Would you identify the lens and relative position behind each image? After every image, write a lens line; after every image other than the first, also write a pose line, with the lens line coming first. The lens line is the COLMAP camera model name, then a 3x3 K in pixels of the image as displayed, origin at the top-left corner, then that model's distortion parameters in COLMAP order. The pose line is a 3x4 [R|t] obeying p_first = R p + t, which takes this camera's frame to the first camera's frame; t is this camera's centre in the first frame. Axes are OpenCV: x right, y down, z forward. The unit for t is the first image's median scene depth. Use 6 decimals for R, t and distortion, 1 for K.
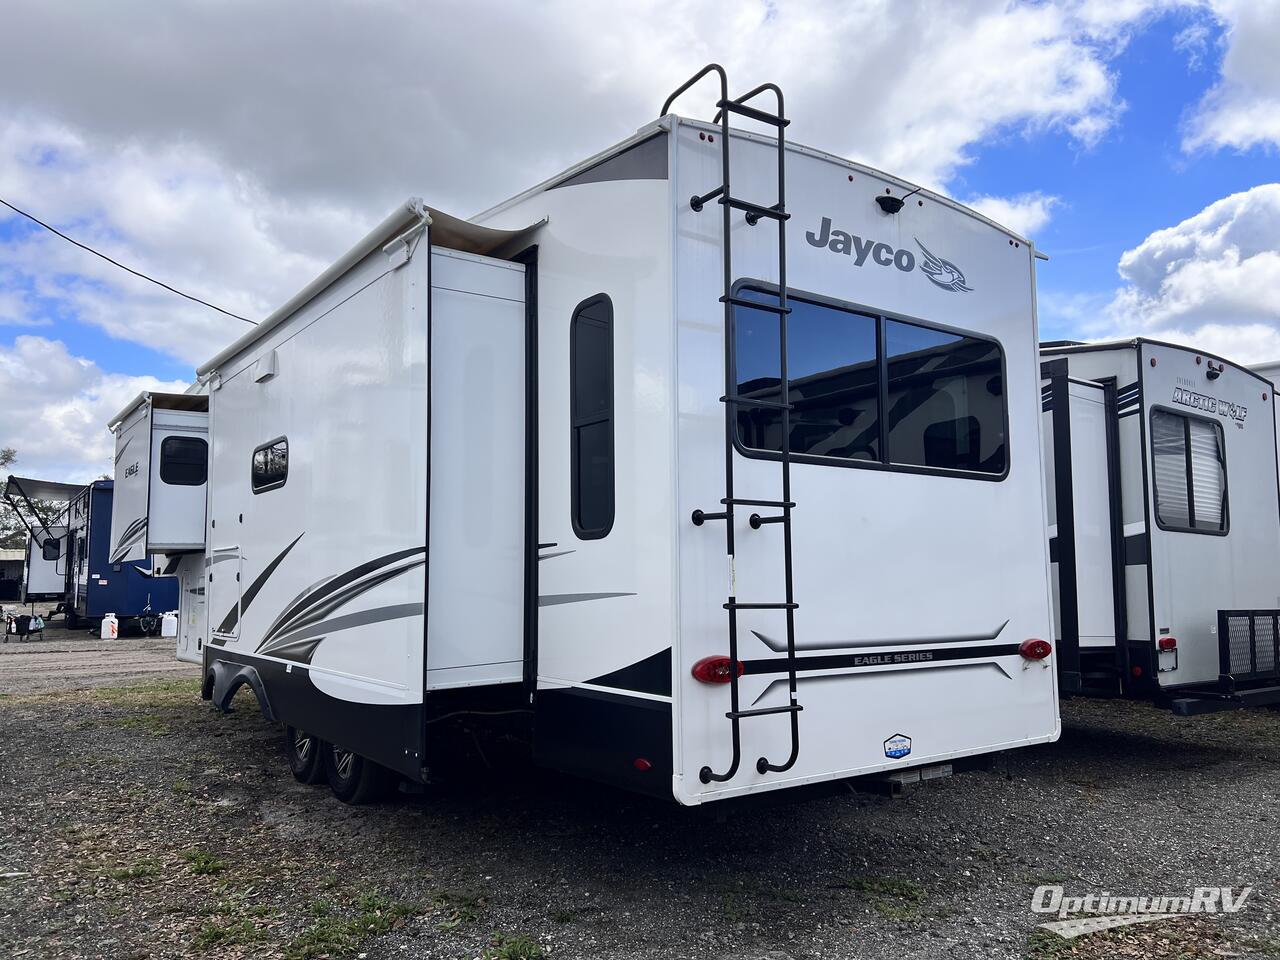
lens RADIAL K [[983.3, 0, 640.0], [0, 983.3, 480.0], [0, 0, 1]] dist [-0.001511, -0.002788]
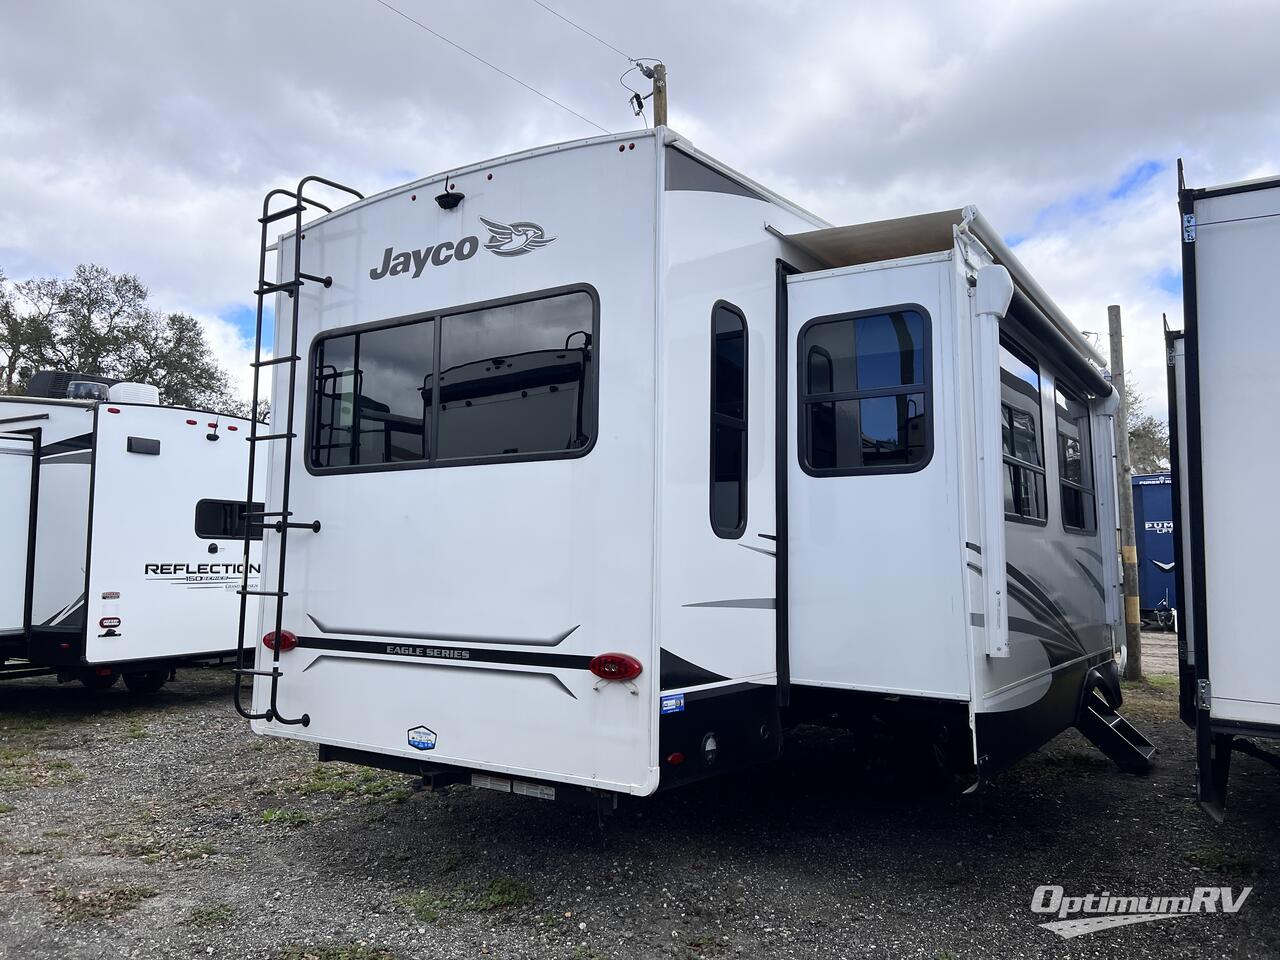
lens RADIAL K [[983.3, 0, 640.0], [0, 983.3, 480.0], [0, 0, 1]] dist [-0.001511, -0.002788]
pose [[0.356512, -0.086418, -0.930286, 1.268942], [0.082697, 0.994724, -0.060712, 0.082429], [0.930624, -0.055287, 0.361777, 0.827219]]
